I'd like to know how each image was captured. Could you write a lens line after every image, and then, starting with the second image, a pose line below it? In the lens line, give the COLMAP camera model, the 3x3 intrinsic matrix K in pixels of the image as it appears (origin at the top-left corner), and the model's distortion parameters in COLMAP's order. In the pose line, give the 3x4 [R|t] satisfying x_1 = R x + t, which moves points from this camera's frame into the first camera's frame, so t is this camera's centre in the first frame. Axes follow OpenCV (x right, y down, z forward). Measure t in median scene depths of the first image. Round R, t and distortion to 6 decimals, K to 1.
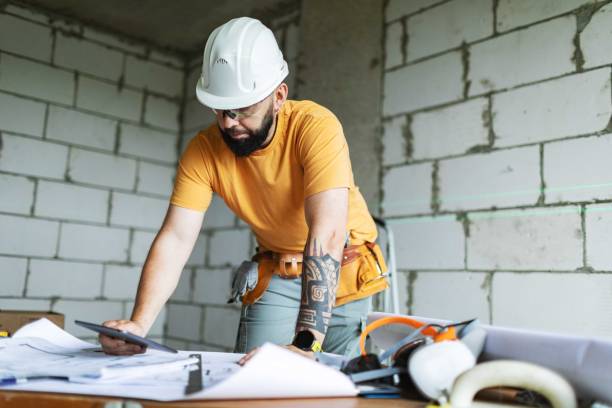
lens RADIAL K [[579.4, 0, 306.0], [0, 579.4, 204.0], [0, 0, 1]] dist [-0.001119, -0.002251]
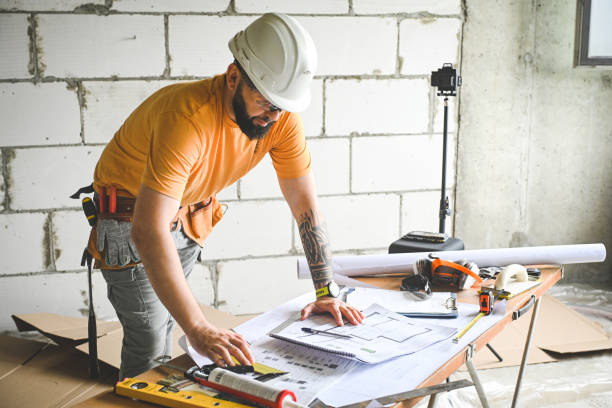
lens RADIAL K [[835.1, 0, 306.0], [0, 835.1, 204.0], [0, 0, 1]] dist [0.008934, 0.043241]
pose [[0.434383, -0.215403, 0.874593, -0.718795], [-0.109089, 0.951256, 0.288465, -0.207652], [-0.894098, -0.220713, 0.389711, 0.136814]]
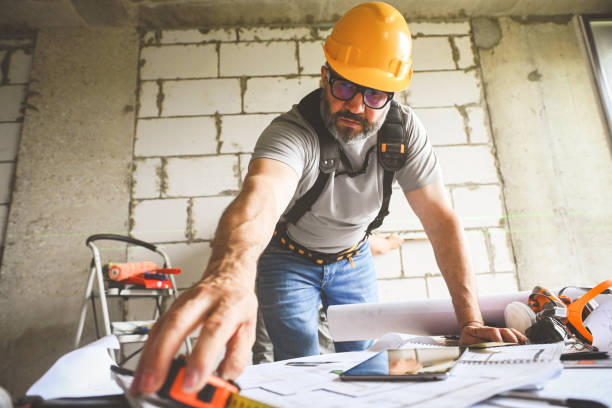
lens RADIAL K [[406.7, 0, 306.0], [0, 406.7, 204.0], [0, 0, 1]] dist [-0.016862, 0.000069]
pose [[0.650477, 0.122871, 0.749522, -0.267156], [-0.026477, 0.989896, -0.139298, 0.052054], [-0.759064, 0.070765, 0.647158, 0.265189]]
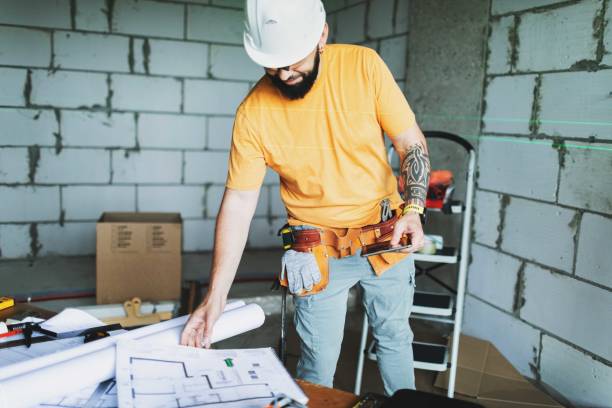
lens RADIAL K [[577.4, 0, 306.0], [0, 577.4, 204.0], [0, 0, 1]] dist [-0.000526, -0.002273]
pose [[0.935135, 0.049845, -0.350768, 0.215854], [0.049974, 0.961598, 0.269874, -0.141937], [0.350750, -0.269898, 0.896733, 0.050320]]
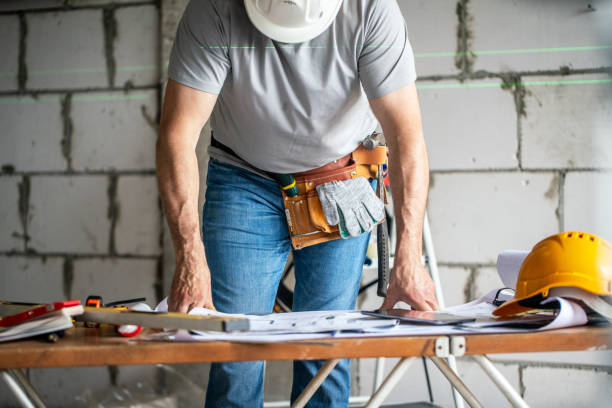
lens RADIAL K [[1737.7, 0, 306.0], [0, 1737.7, 204.0], [0, 0, 1]] dist [0.010417, 0.077382]
pose [[0.959040, -0.064135, 0.275915, -0.437305], [0.016056, 0.984774, 0.173099, -0.166937], [-0.282815, -0.161579, 0.945467, -0.666725]]
